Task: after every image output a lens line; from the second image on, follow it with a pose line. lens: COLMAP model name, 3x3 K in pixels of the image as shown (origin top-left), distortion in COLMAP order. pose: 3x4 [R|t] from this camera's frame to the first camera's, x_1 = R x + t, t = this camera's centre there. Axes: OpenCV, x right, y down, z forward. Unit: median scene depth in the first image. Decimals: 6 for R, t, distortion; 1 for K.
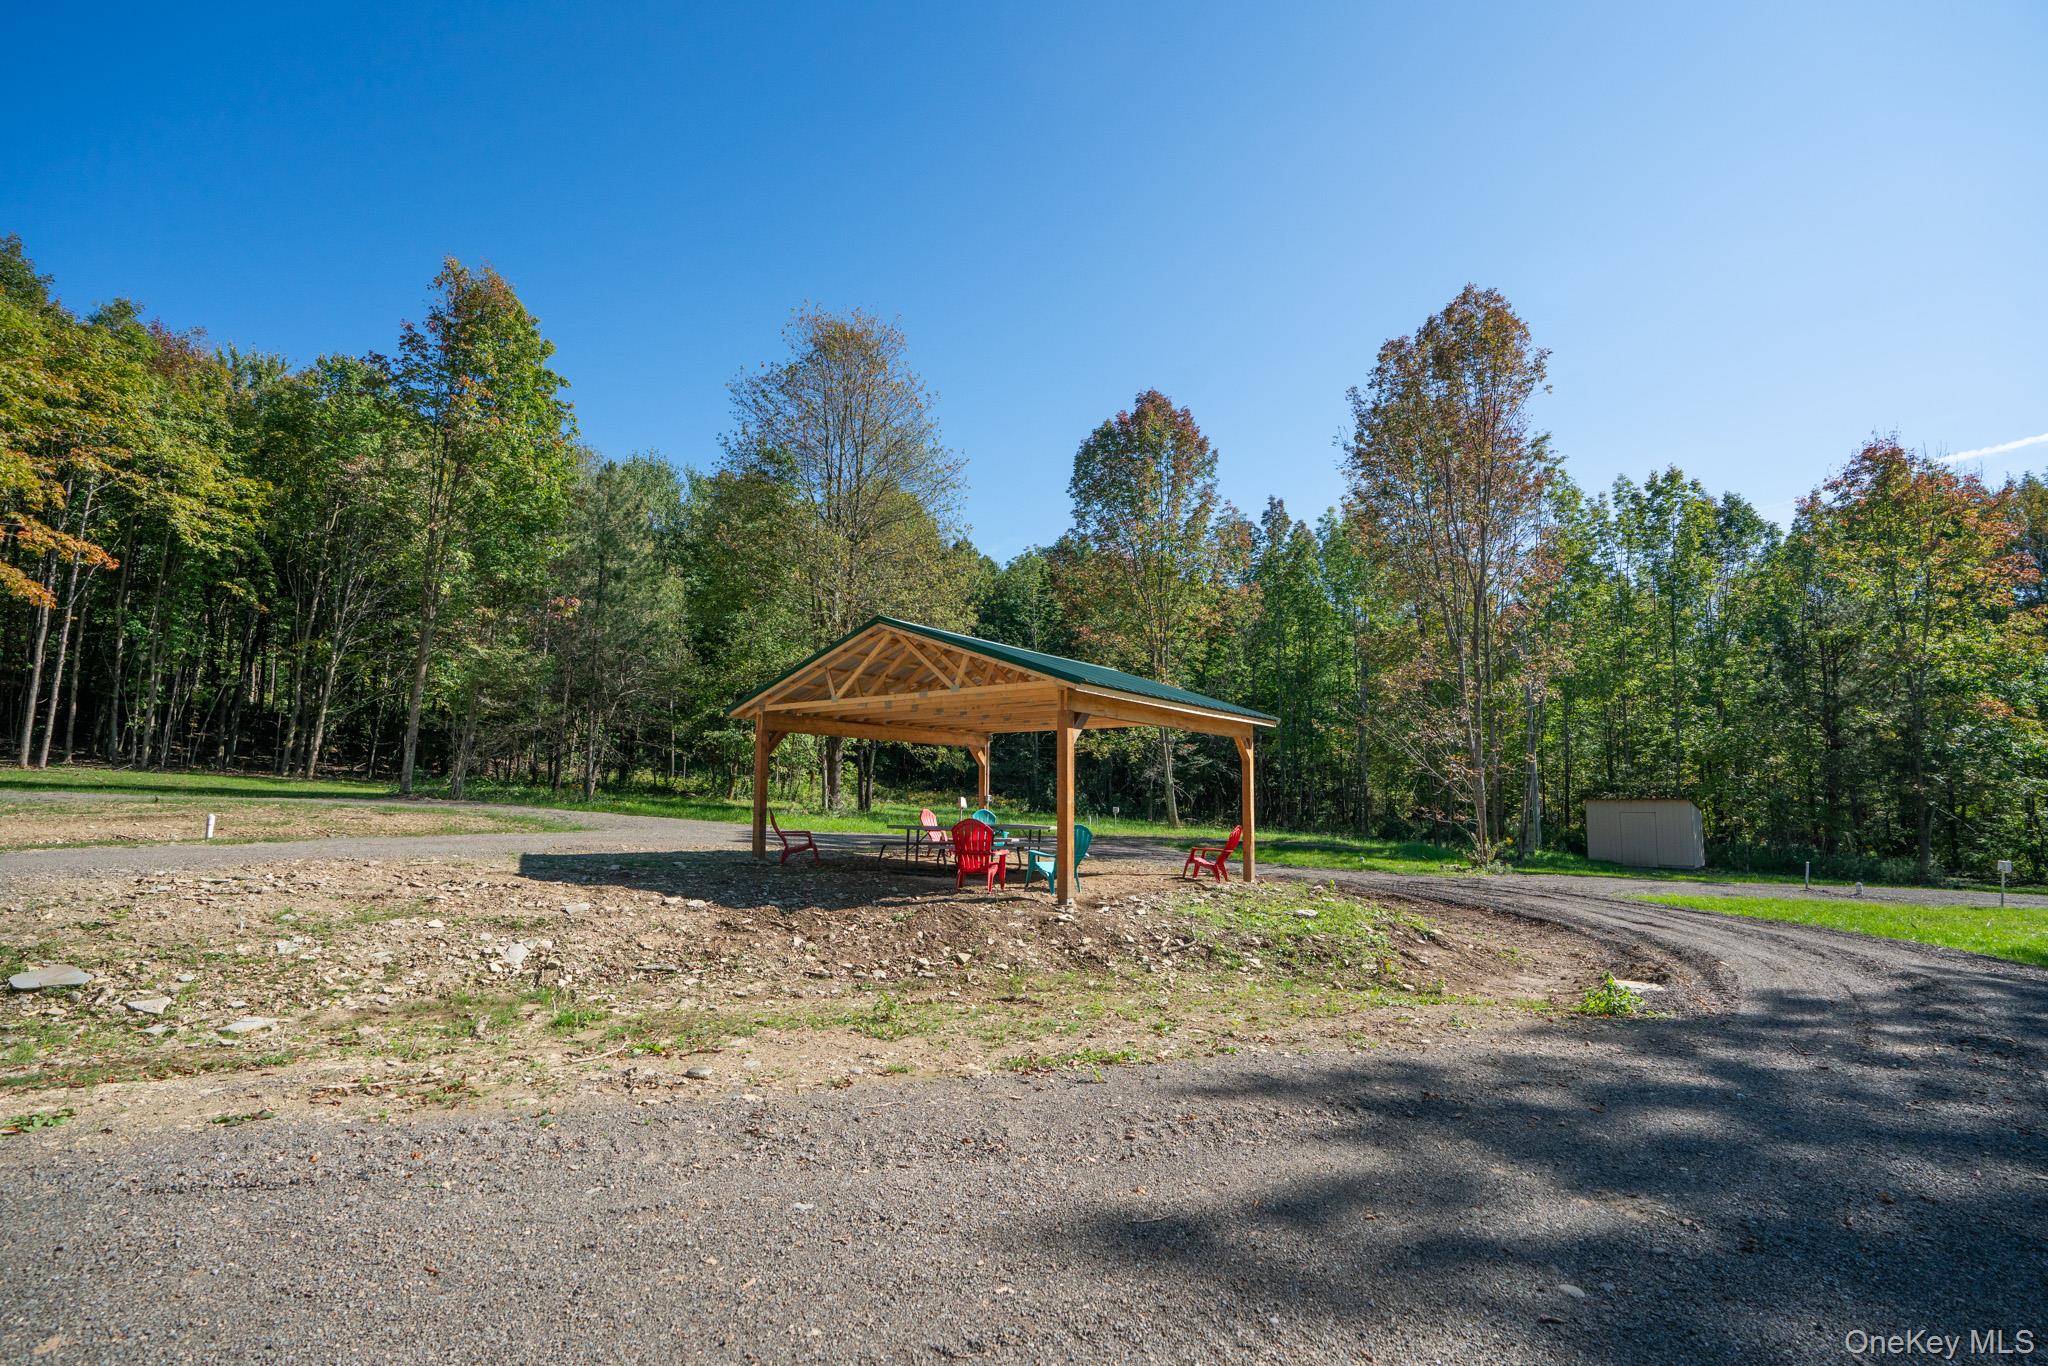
lens RADIAL K [[983.7, 0, 1018.8], [0, 983.7, 710.6], [0, 0, 1]] dist [-0.041145, 0.000913]
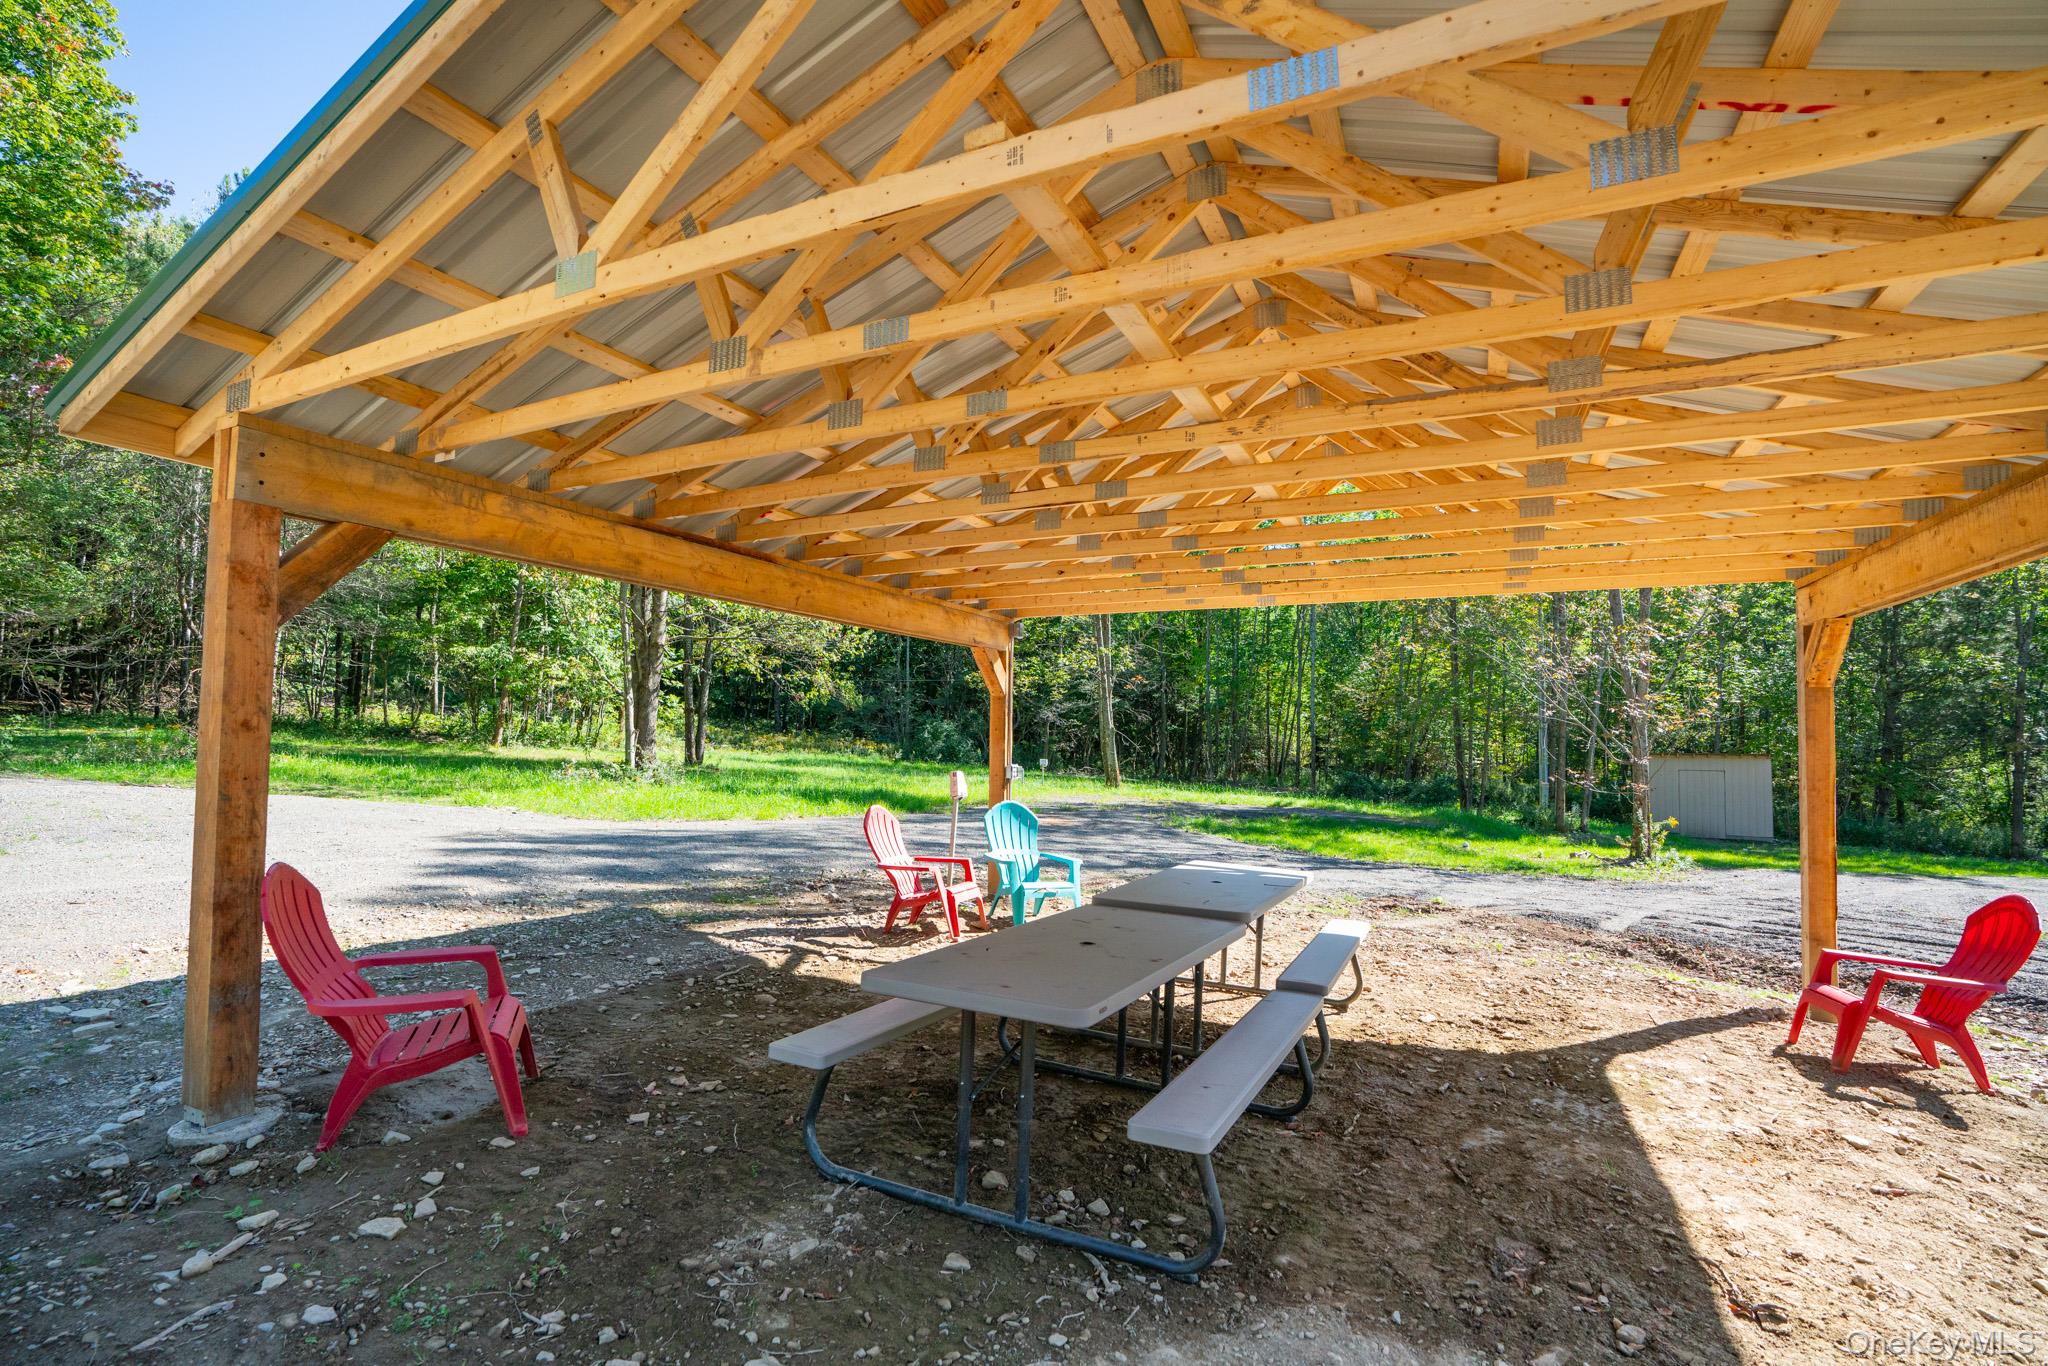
lens RADIAL K [[983.7, 0, 1018.8], [0, 983.7, 710.6], [0, 0, 1]] dist [-0.041145, 0.000913]
pose [[0.985676, 0.009248, 0.168398, -0.064901], [-0.019704, 0.997972, 0.060525, 0.024047], [-0.167496, -0.062976, 0.983859, 0.383619]]
